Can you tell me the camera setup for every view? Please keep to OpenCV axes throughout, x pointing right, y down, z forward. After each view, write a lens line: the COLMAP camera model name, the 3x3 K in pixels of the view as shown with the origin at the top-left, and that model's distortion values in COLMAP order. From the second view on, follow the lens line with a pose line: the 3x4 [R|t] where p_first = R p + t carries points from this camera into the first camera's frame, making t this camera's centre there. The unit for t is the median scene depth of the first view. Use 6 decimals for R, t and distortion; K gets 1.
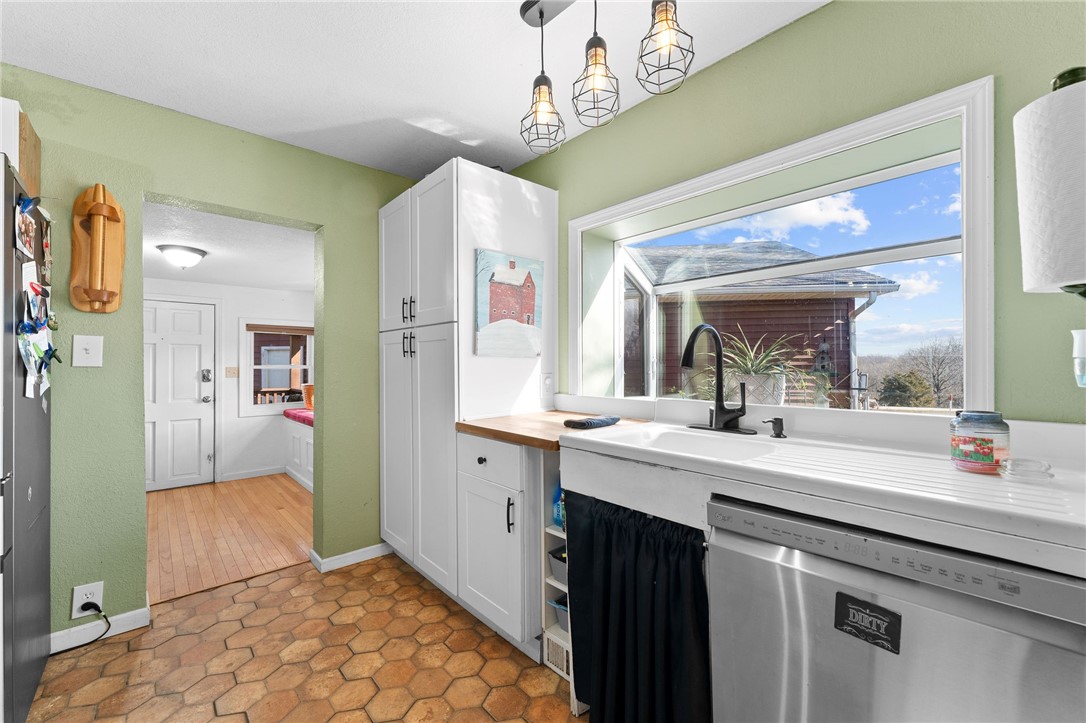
lens RADIAL K [[435.4, 0, 542.6], [0, 435.4, 360.7], [0, 0, 1]] dist [0.000161, 0.000210]
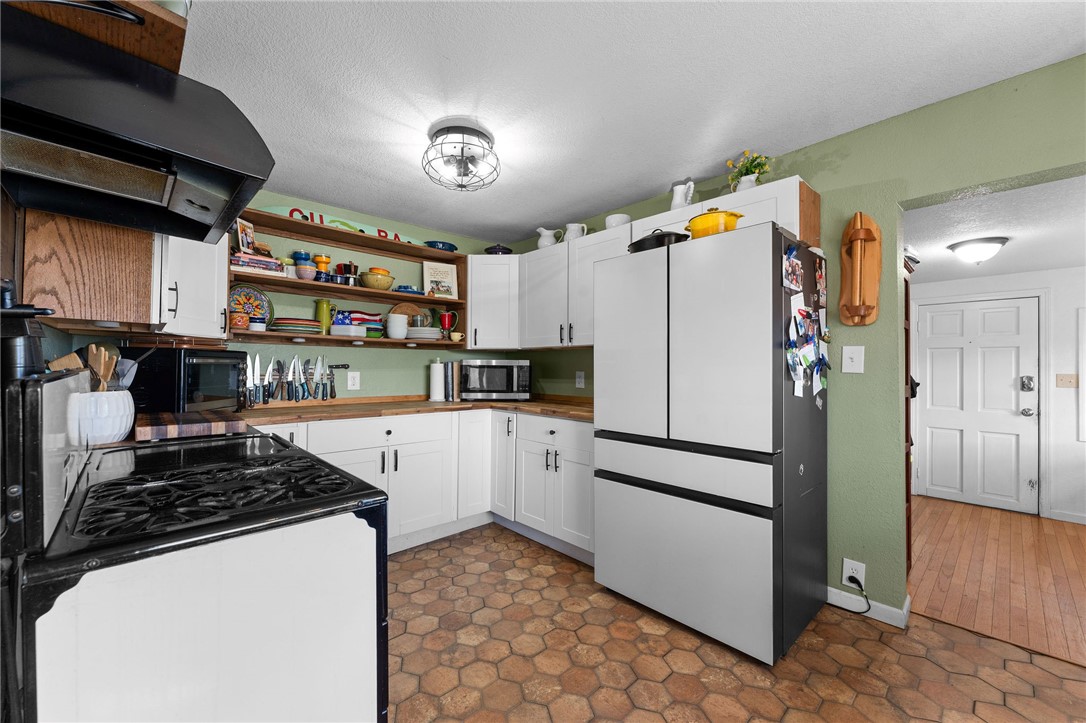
lens RADIAL K [[435.4, 0, 542.7], [0, 435.4, 363.6], [0, 0, 1]] dist [0.000161, 0.000210]
pose [[0.018855, -0.000013, -0.999822, 0.098220], [0.001099, 0.999999, 0.000008, -0.011938], [0.999822, -0.001099, 0.018855, 0.152535]]
